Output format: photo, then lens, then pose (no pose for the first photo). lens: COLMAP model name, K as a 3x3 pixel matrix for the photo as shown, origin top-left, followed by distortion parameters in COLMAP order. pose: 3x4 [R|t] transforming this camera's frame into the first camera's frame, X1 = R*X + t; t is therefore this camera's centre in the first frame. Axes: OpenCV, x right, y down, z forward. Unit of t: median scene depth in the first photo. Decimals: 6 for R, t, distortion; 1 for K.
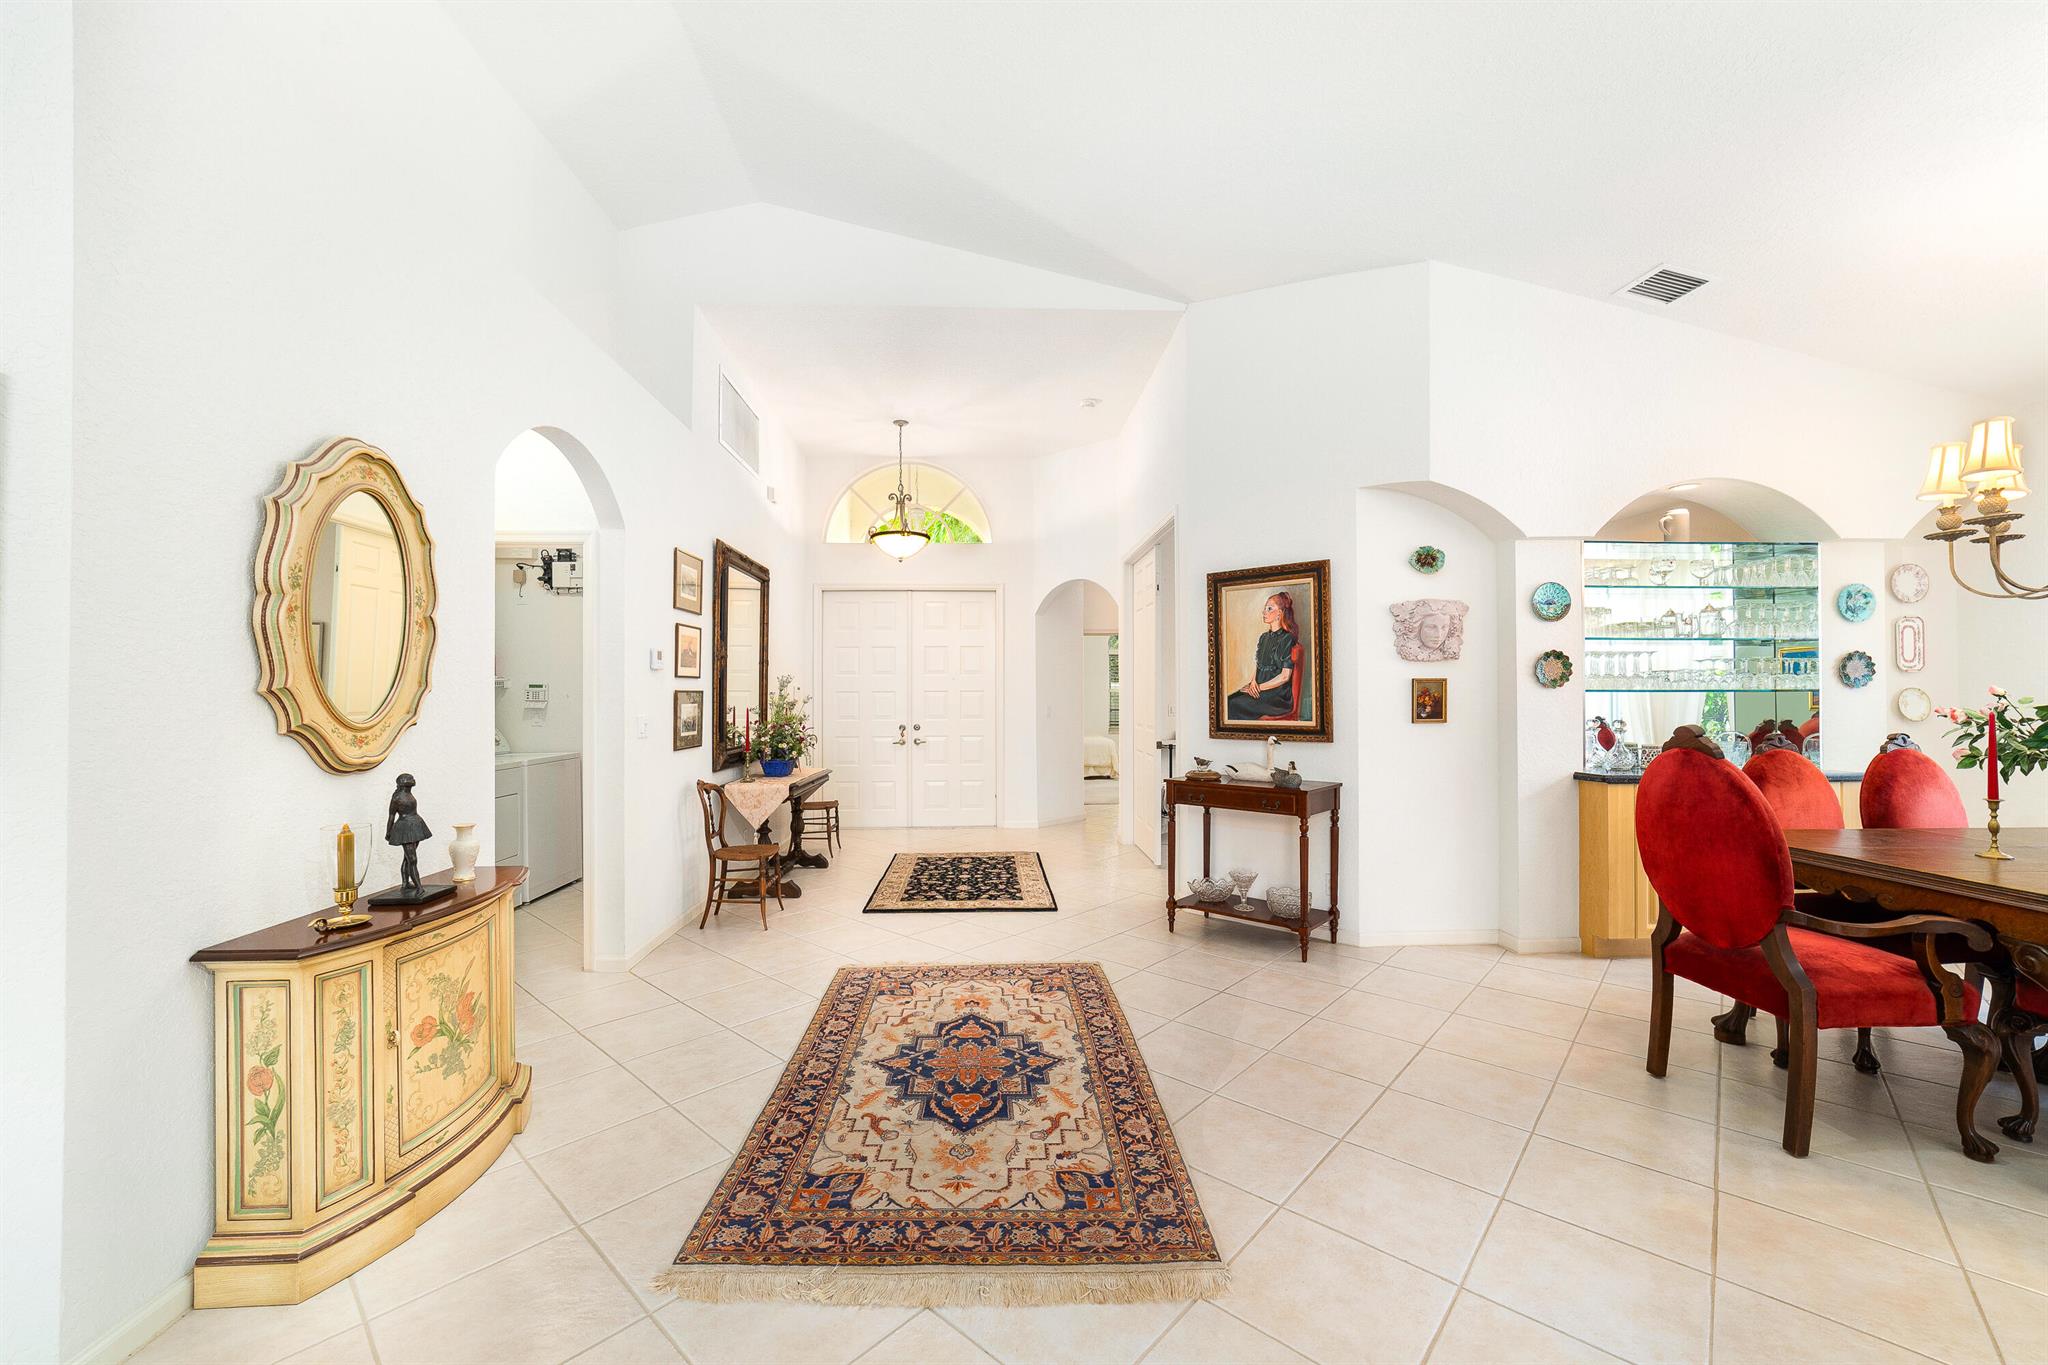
lens RADIAL K [[795.0, 0, 1023.1], [0, 795.0, 684.0], [0, 0, 1]] dist [-0.005435, 0.001063]
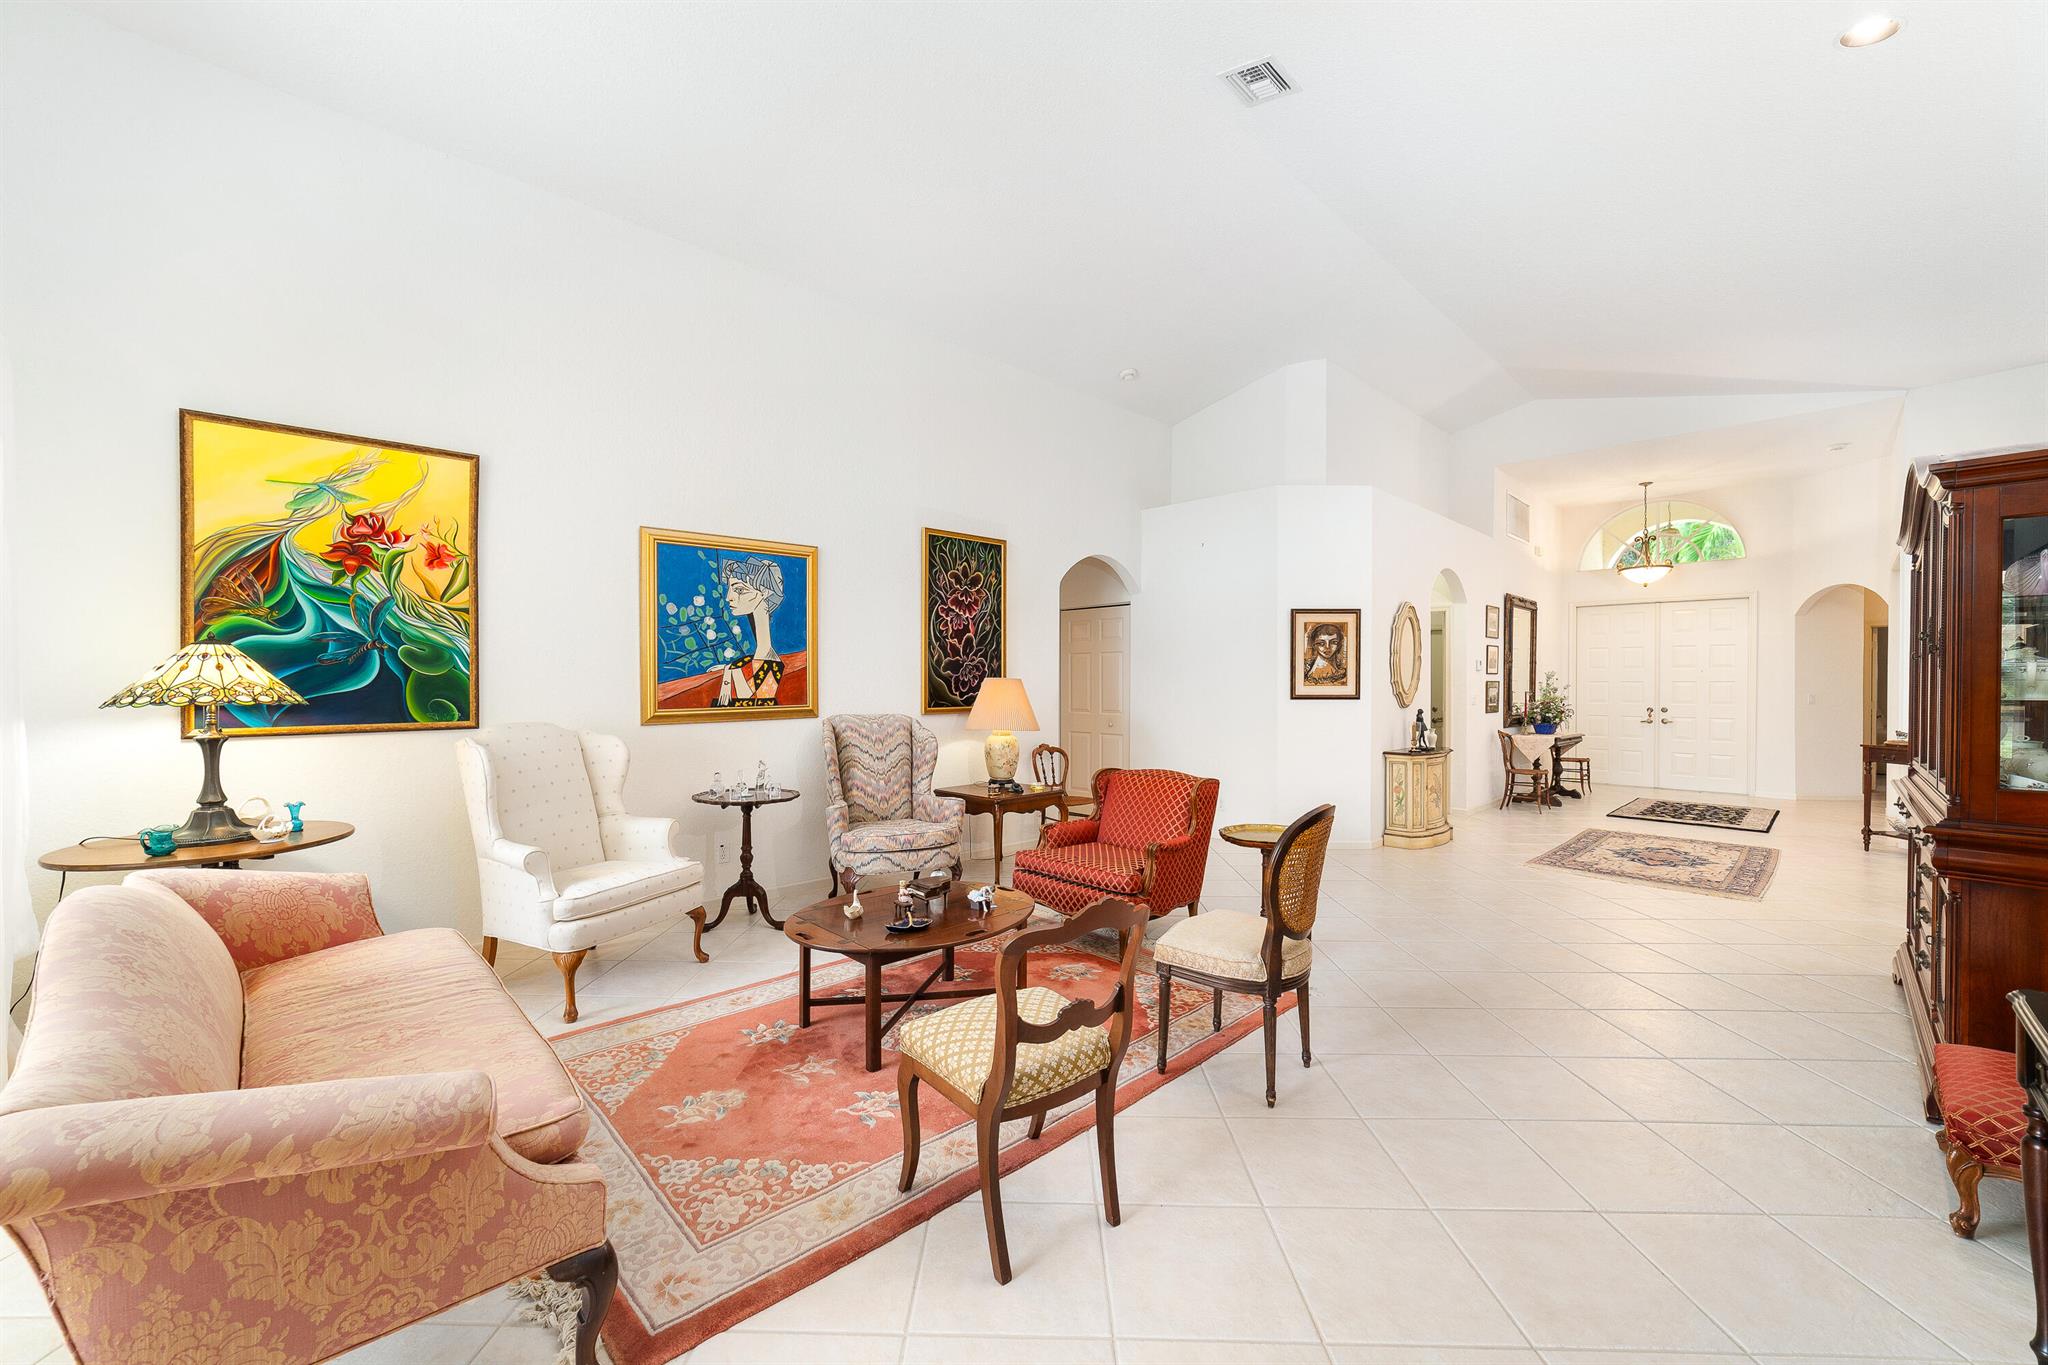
lens RADIAL K [[795.0, 0, 1019.7], [0, 795.0, 688.3], [0, 0, 1]] dist [-0.005435, 0.001063]
pose [[0.657116, 0.009141, -0.753734, 0.207005], [0.006239, 0.999826, 0.017566, -0.012027], [0.753764, -0.016246, 0.656945, -0.874597]]
